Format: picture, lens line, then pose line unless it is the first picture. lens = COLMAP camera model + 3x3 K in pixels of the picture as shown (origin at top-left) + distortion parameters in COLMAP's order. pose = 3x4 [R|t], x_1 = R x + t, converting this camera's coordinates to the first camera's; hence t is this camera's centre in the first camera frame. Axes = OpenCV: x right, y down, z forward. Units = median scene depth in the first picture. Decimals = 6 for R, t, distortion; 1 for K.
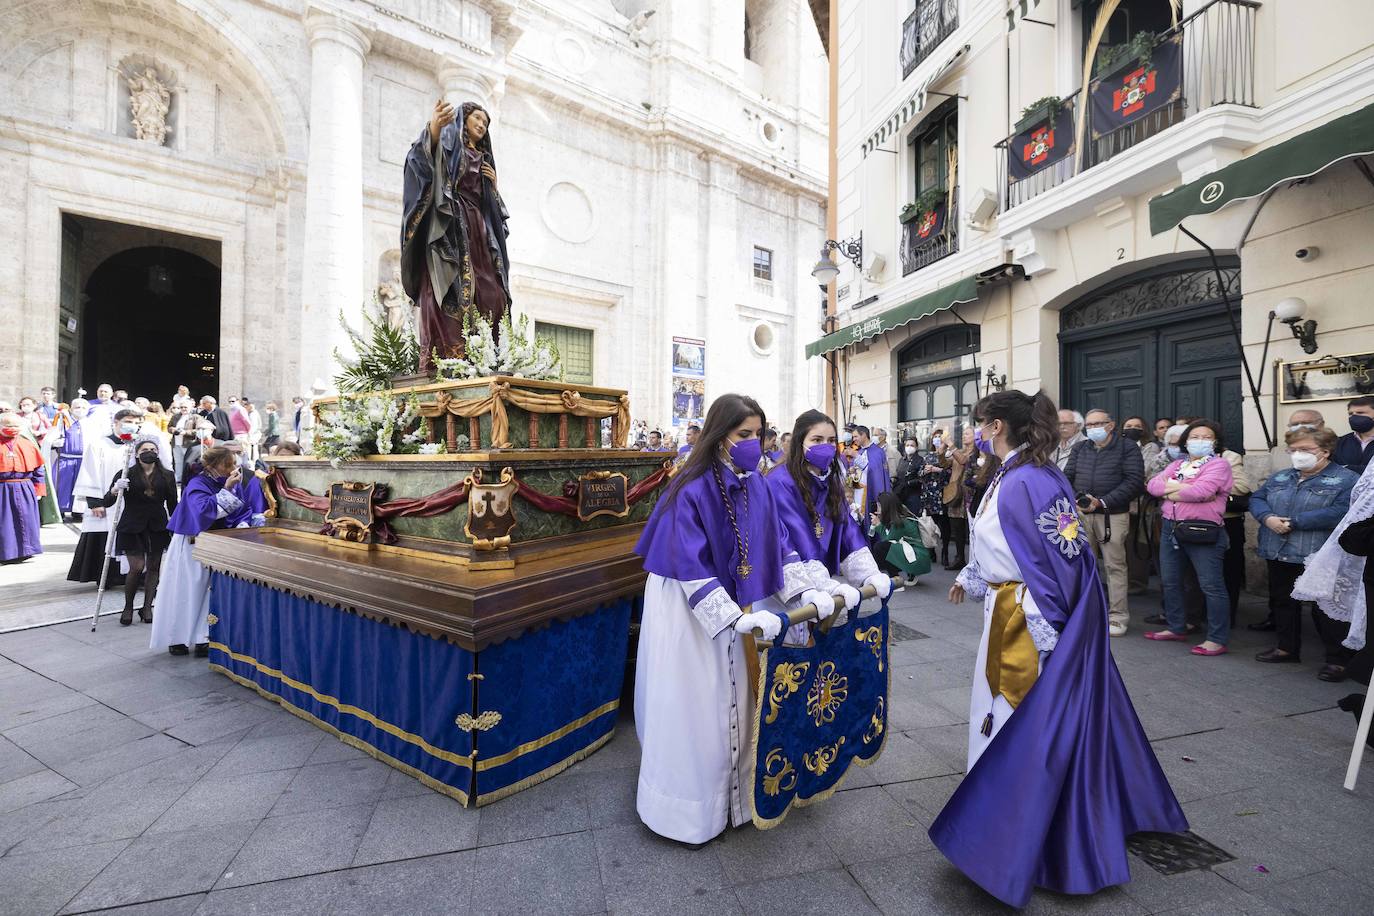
lens RADIAL K [[586.1, 0, 682.2], [0, 586.1, 453.2], [0, 0, 1]] dist [-0.000494, -0.000364]
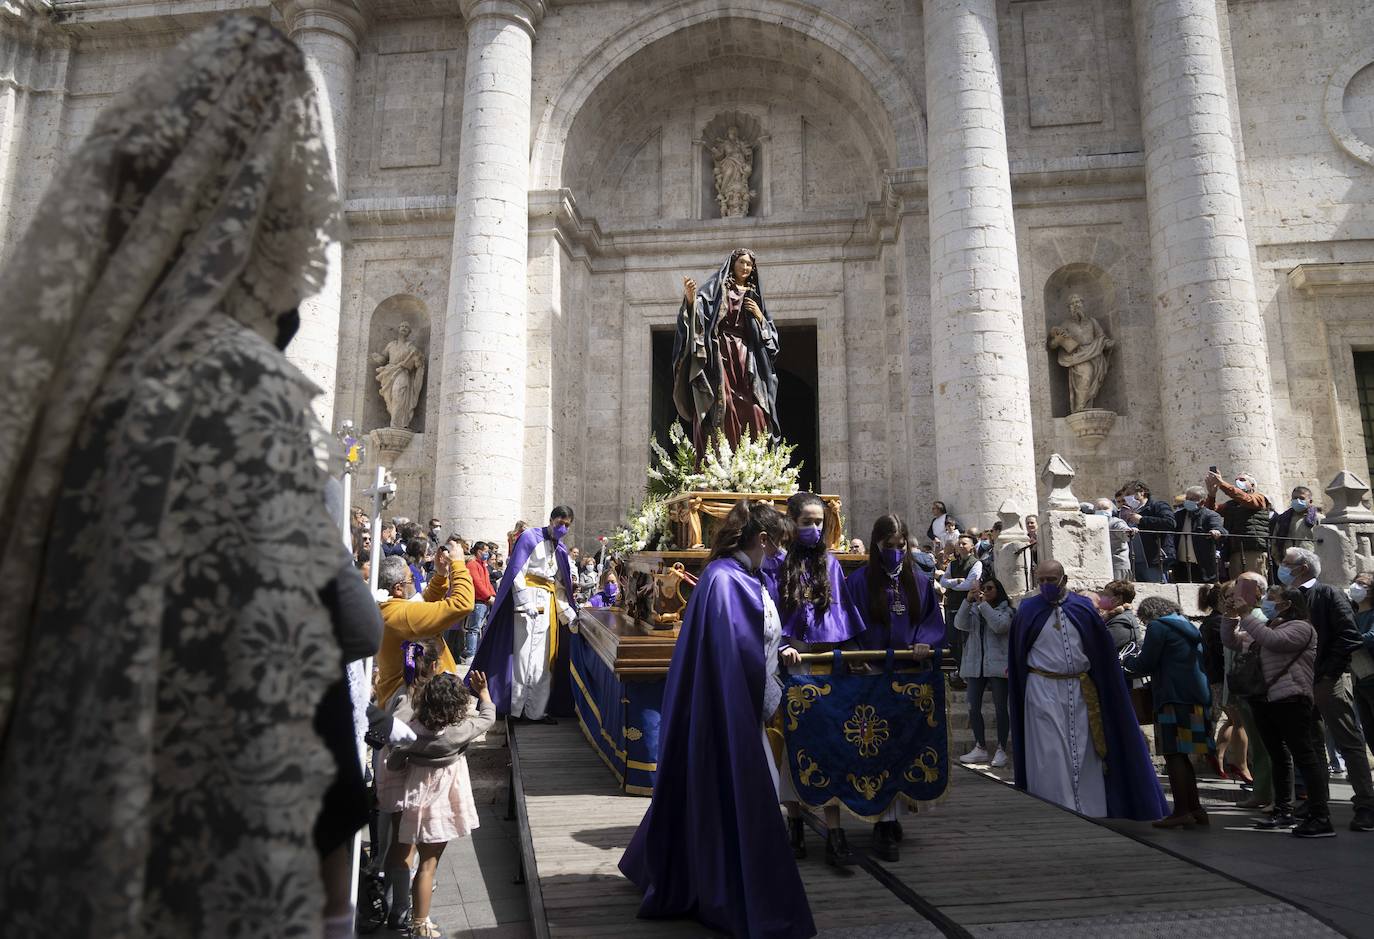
lens RADIAL K [[959.8, 0, 662.2], [0, 959.8, 466.3], [0, 0, 1]] dist [0.009000, 0.001599]
pose [[0.709649, -0.145831, -0.689298, -0.169955], [0.006092, 0.979578, -0.200972, 0.020604], [0.704530, 0.138421, 0.696044, 0.124231]]
